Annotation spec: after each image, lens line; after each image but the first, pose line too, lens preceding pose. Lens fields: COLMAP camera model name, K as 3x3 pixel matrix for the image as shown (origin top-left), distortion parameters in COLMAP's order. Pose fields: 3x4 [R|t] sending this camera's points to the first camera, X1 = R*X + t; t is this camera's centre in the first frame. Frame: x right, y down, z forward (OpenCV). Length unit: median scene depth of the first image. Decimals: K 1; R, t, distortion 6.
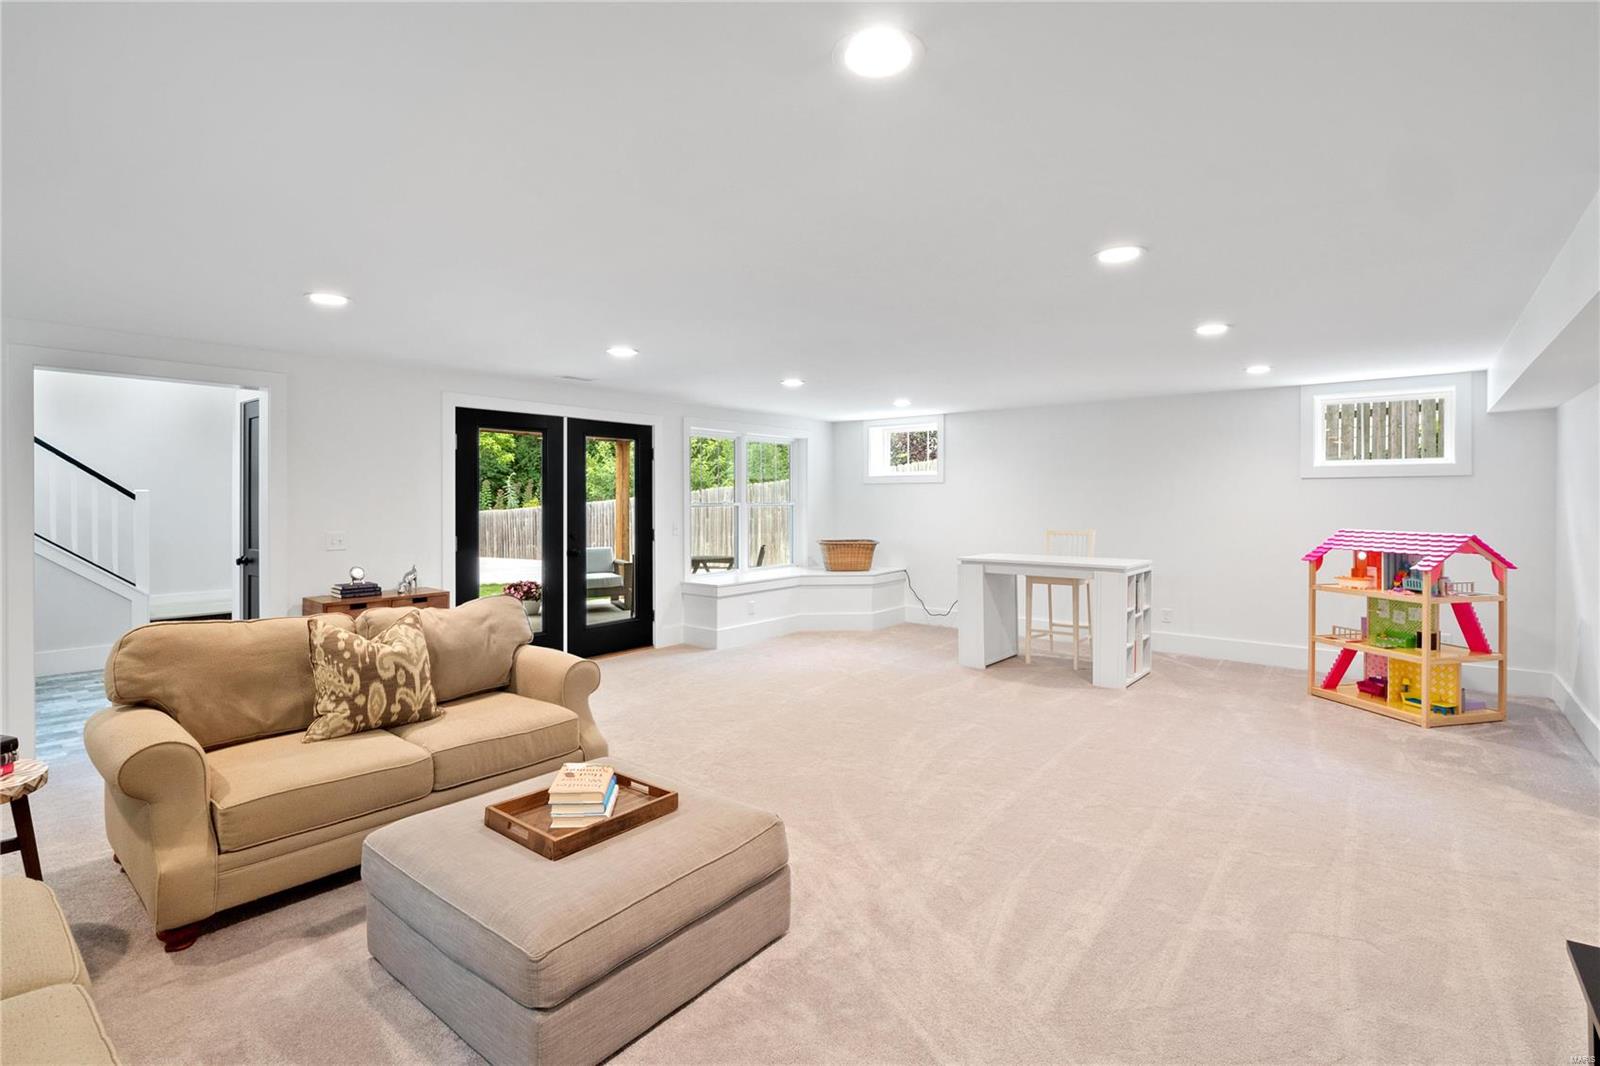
lens RADIAL K [[755.1, 0, 799.4], [0, 755.1, 512.2], [0, 0, 1]] dist [-0.006275, -0.000551]
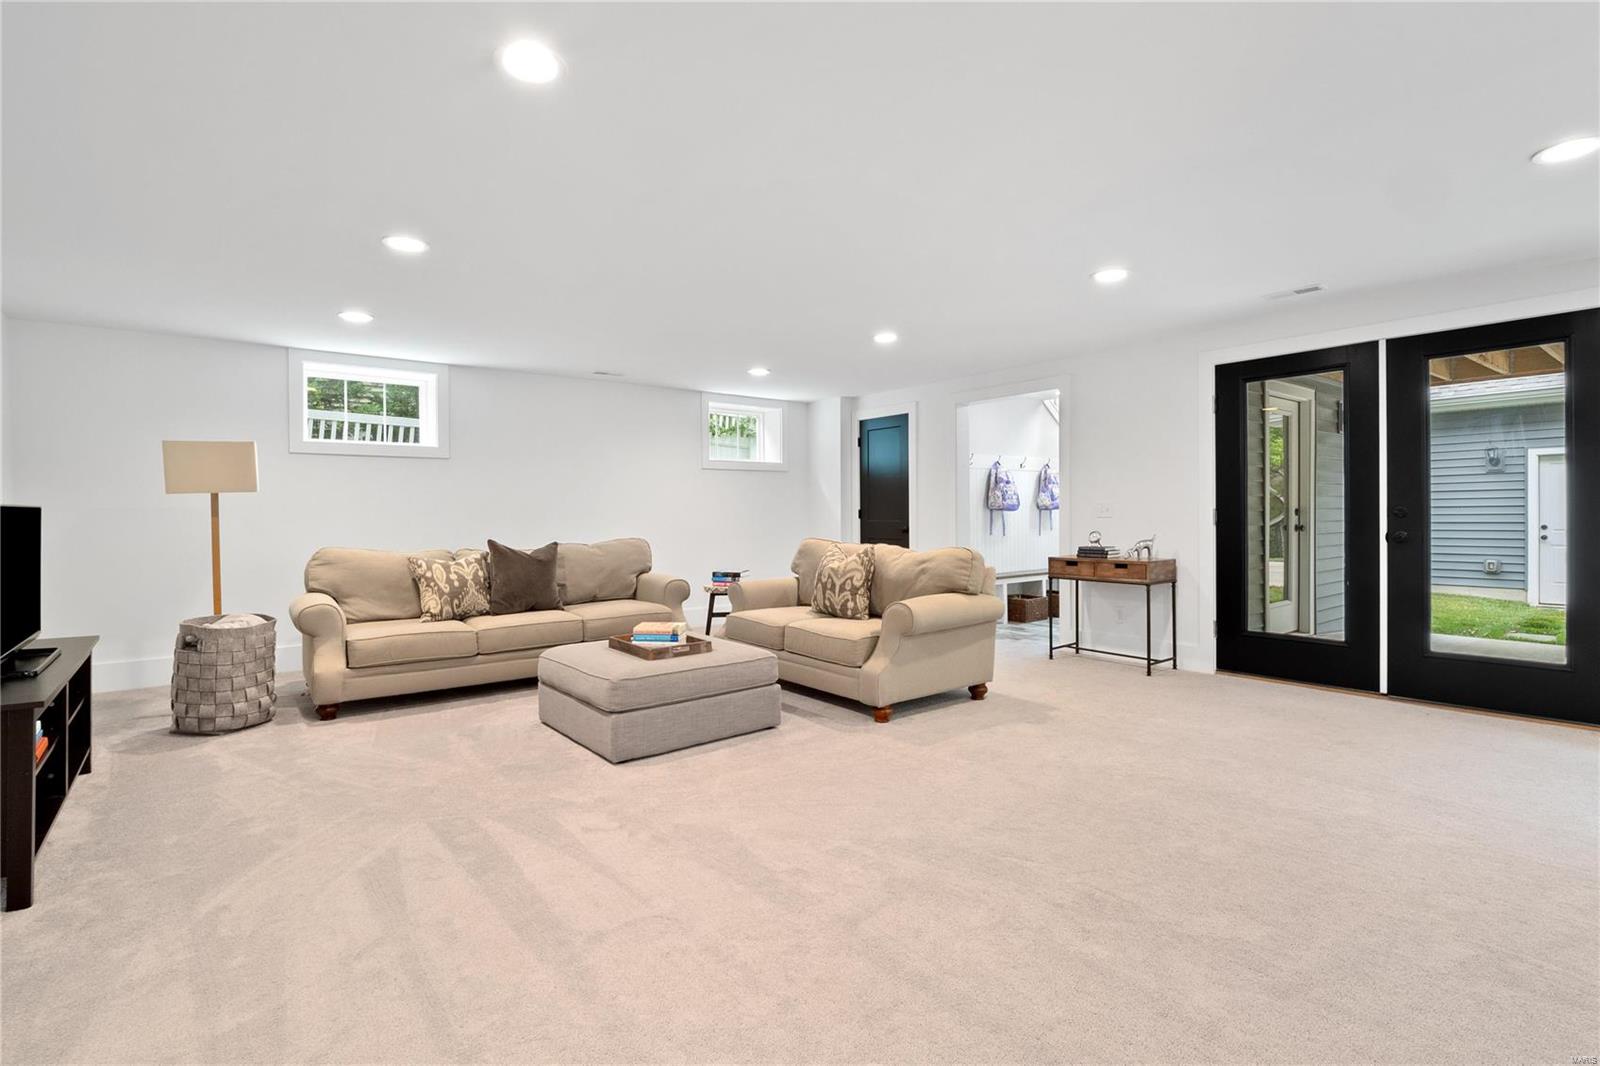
lens RADIAL K [[755.1, 0, 799.4], [0, 755.1, 512.2], [0, 0, 1]] dist [-0.006275, -0.000551]
pose [[-0.225642, -0.015014, -0.974095, 0.946889], [-0.010582, 0.999860, -0.012960, 0.092132], [0.974153, 0.007384, -0.225769, 1.247892]]
